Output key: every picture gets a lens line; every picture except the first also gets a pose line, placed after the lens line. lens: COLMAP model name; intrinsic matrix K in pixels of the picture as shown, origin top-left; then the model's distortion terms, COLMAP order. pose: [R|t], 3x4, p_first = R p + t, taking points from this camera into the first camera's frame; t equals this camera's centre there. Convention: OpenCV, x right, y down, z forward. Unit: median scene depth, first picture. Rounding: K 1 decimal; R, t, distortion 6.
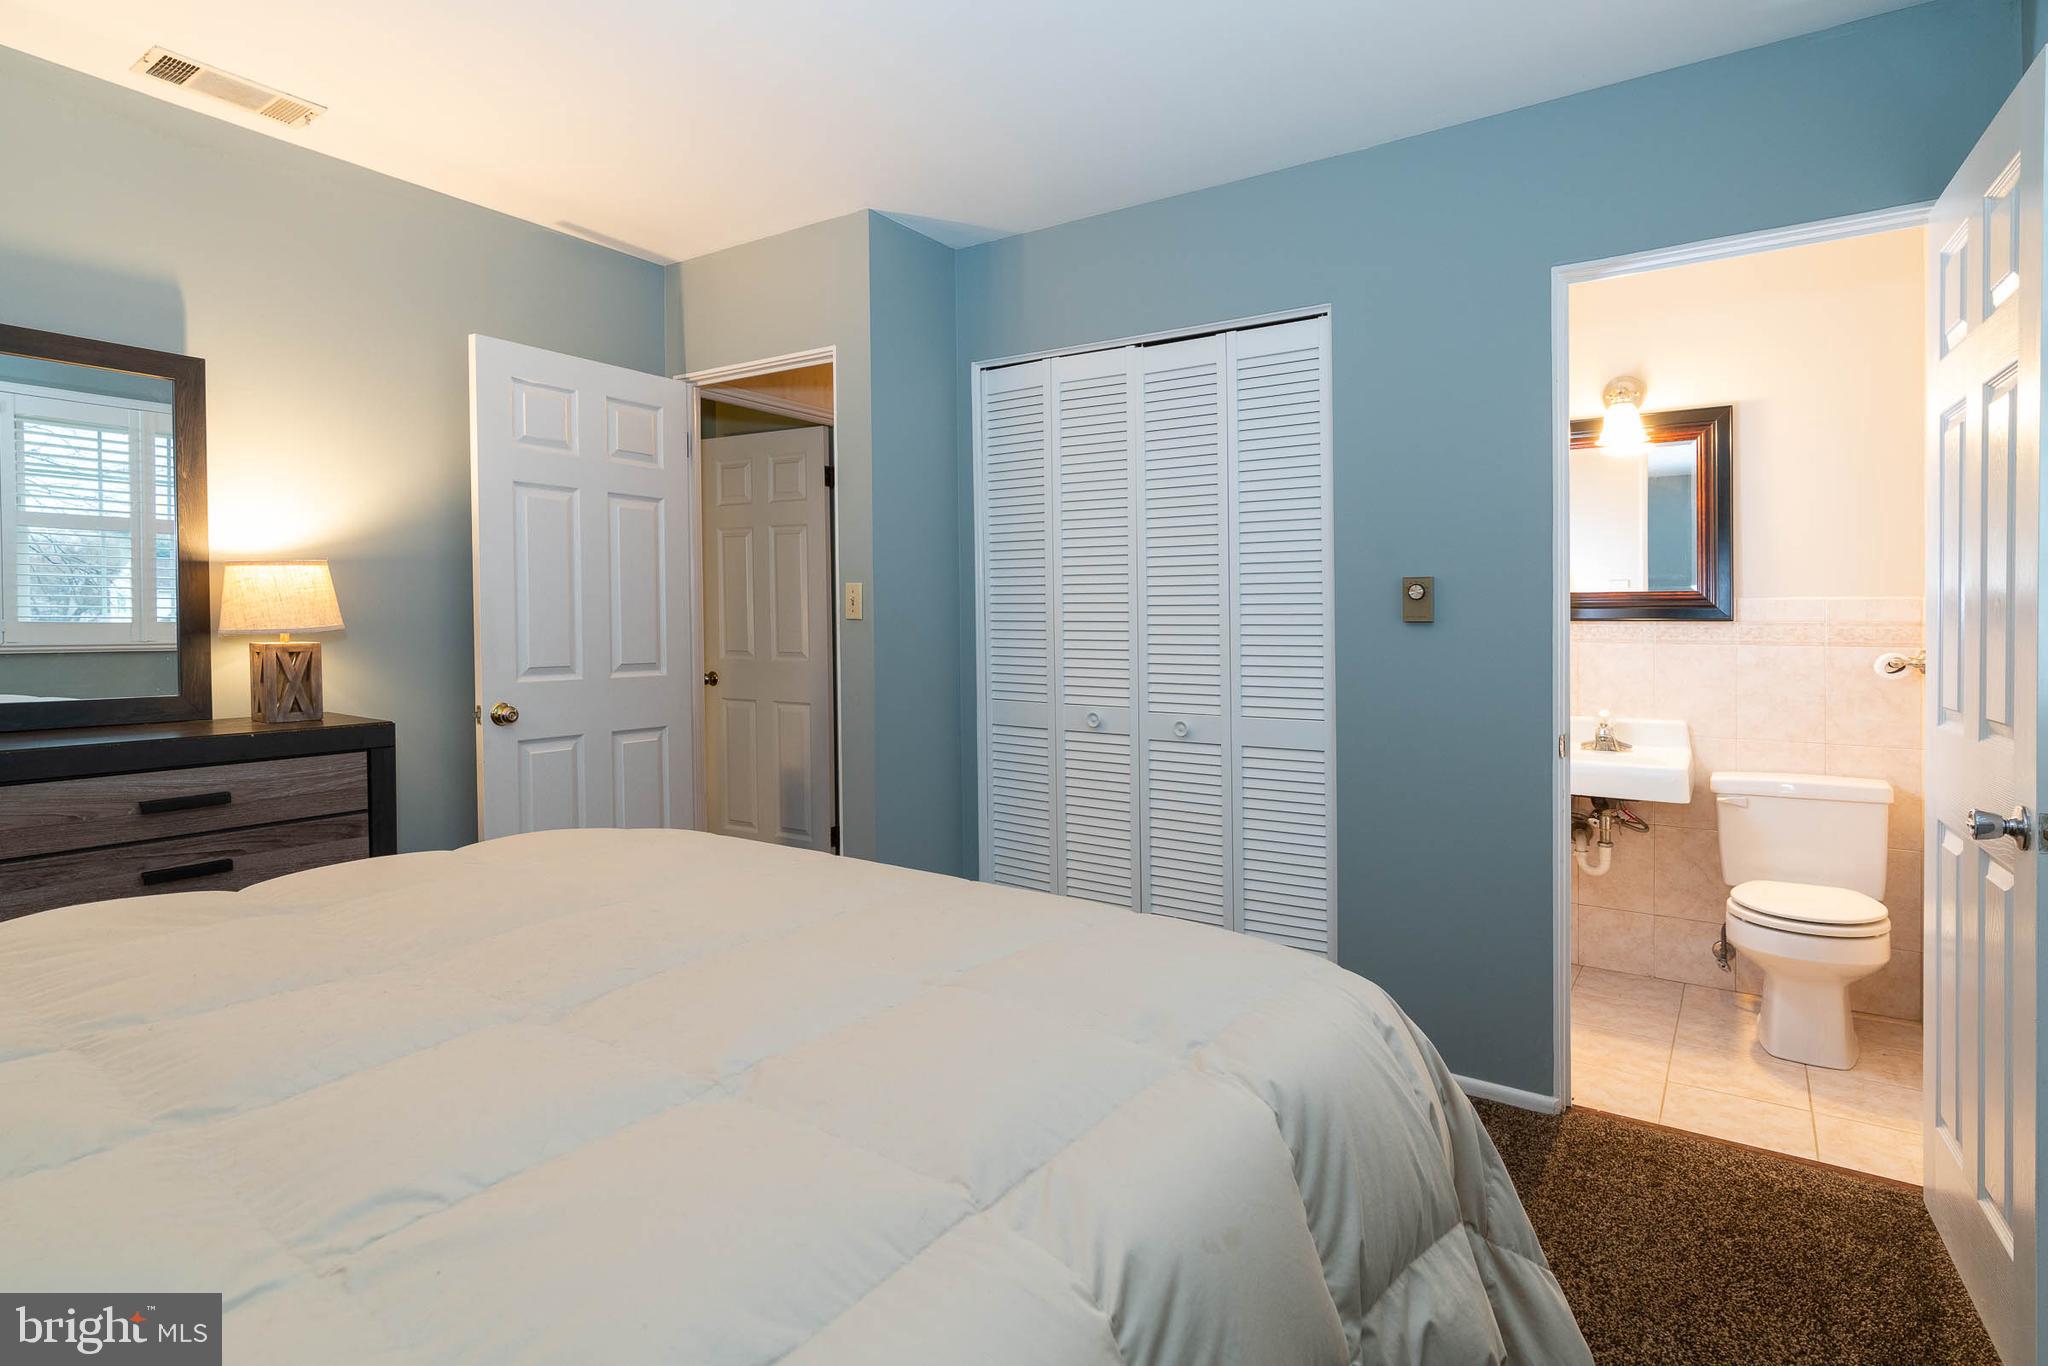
lens RADIAL K [[1054.4, 0, 1005.0], [0, 1054.4, 615.1], [0, 0, 1]] dist [-0.008794, 0.005819]
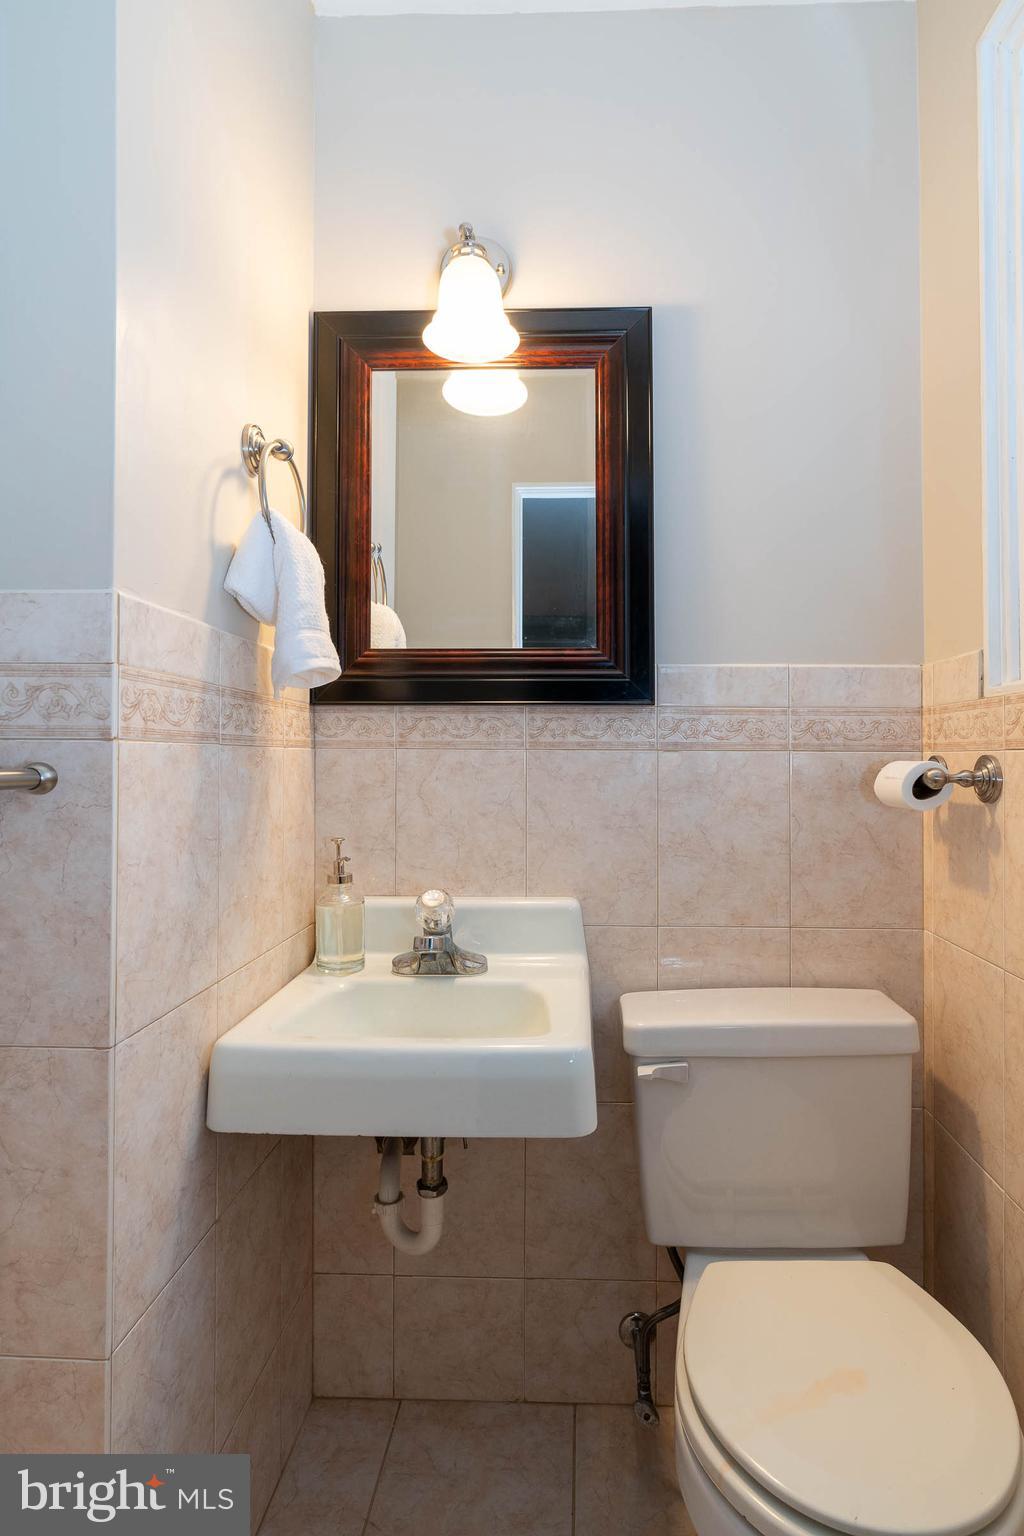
lens RADIAL K [[790.8, 0, 520.8], [0, 790.8, 767.6], [0, 0, 1]] dist [-0.008794, 0.005819]
pose [[0.857489, -0.010930, 0.514387, 0.430548], [-0.002513, 0.999673, 0.025431, 0.027011], [-0.514497, -0.023100, 0.857181, 0.692805]]
